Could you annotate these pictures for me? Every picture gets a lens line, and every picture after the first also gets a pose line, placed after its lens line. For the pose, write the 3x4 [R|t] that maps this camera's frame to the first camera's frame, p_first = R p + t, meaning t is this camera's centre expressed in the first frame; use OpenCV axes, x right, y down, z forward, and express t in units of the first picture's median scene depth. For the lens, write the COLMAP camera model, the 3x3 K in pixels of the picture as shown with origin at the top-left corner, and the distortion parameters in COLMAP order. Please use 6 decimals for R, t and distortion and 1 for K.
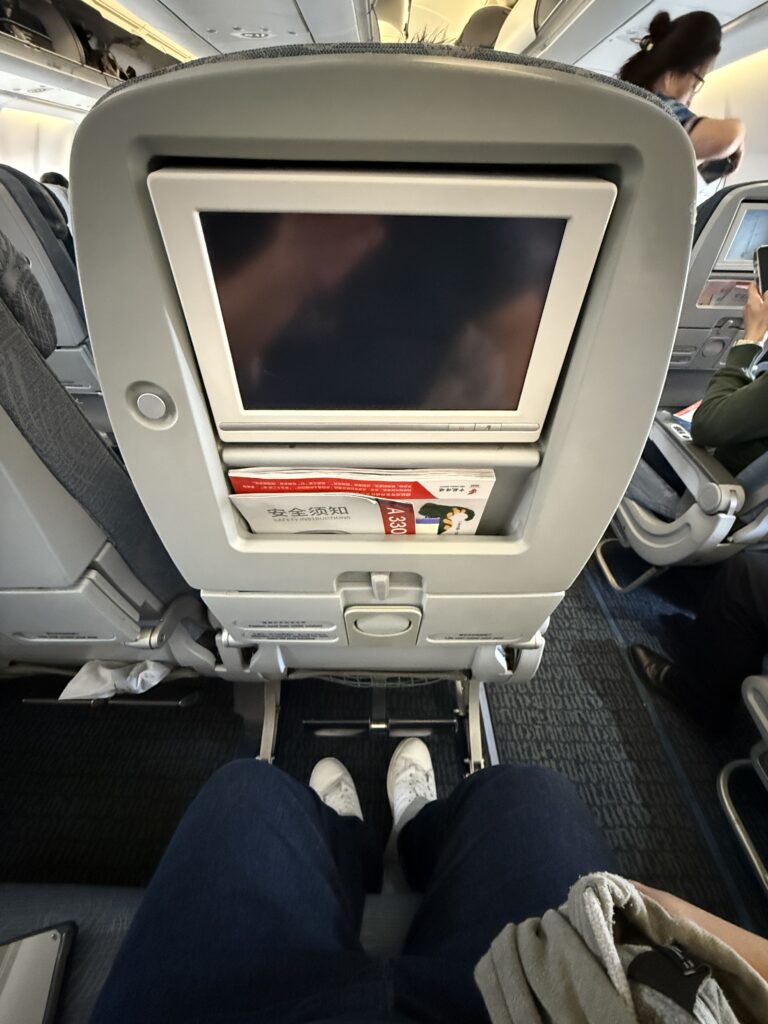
lens RADIAL K [[406.6, 0, 383.7], [0, 406.6, 508.0], [0, 0, 1]] dist [-0.000124, 0.000060]
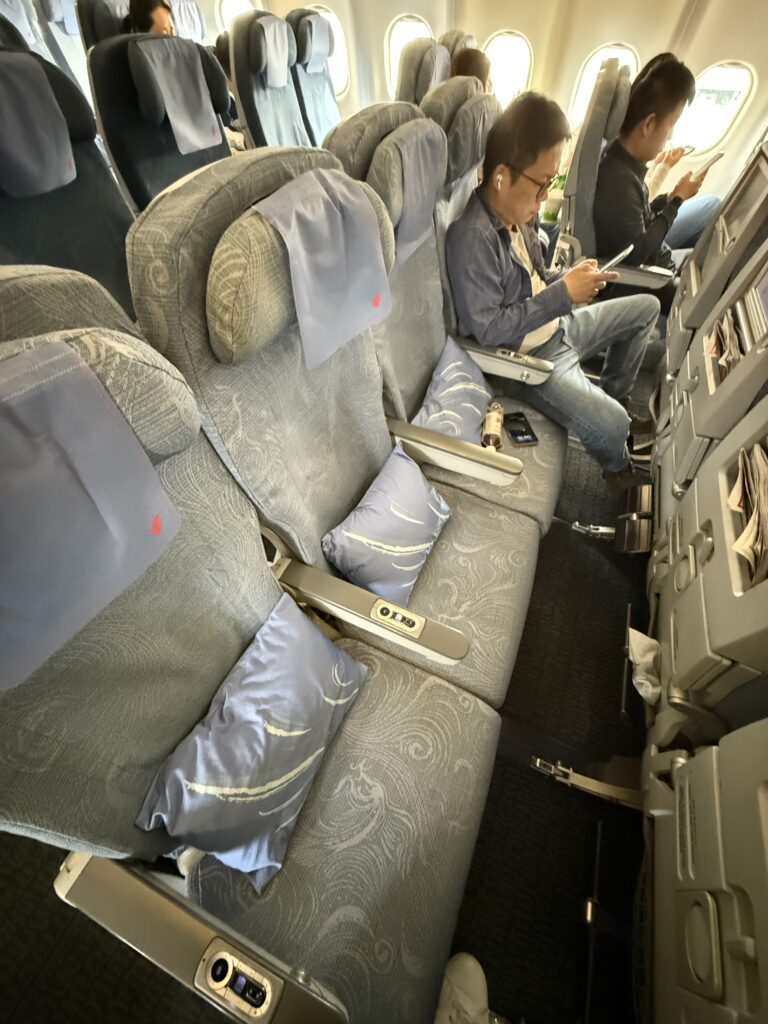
lens RADIAL K [[414.0, 0, 383.7], [0, 414.0, 512.4], [0, 0, 1]] dist [-0.003518, -0.000282]
pose [[-0.384630, 0.707551, -0.592817, 0.096973], [-0.621829, 0.276023, 0.732898, -0.159158], [0.682194, 0.650525, 0.333809, -0.317015]]
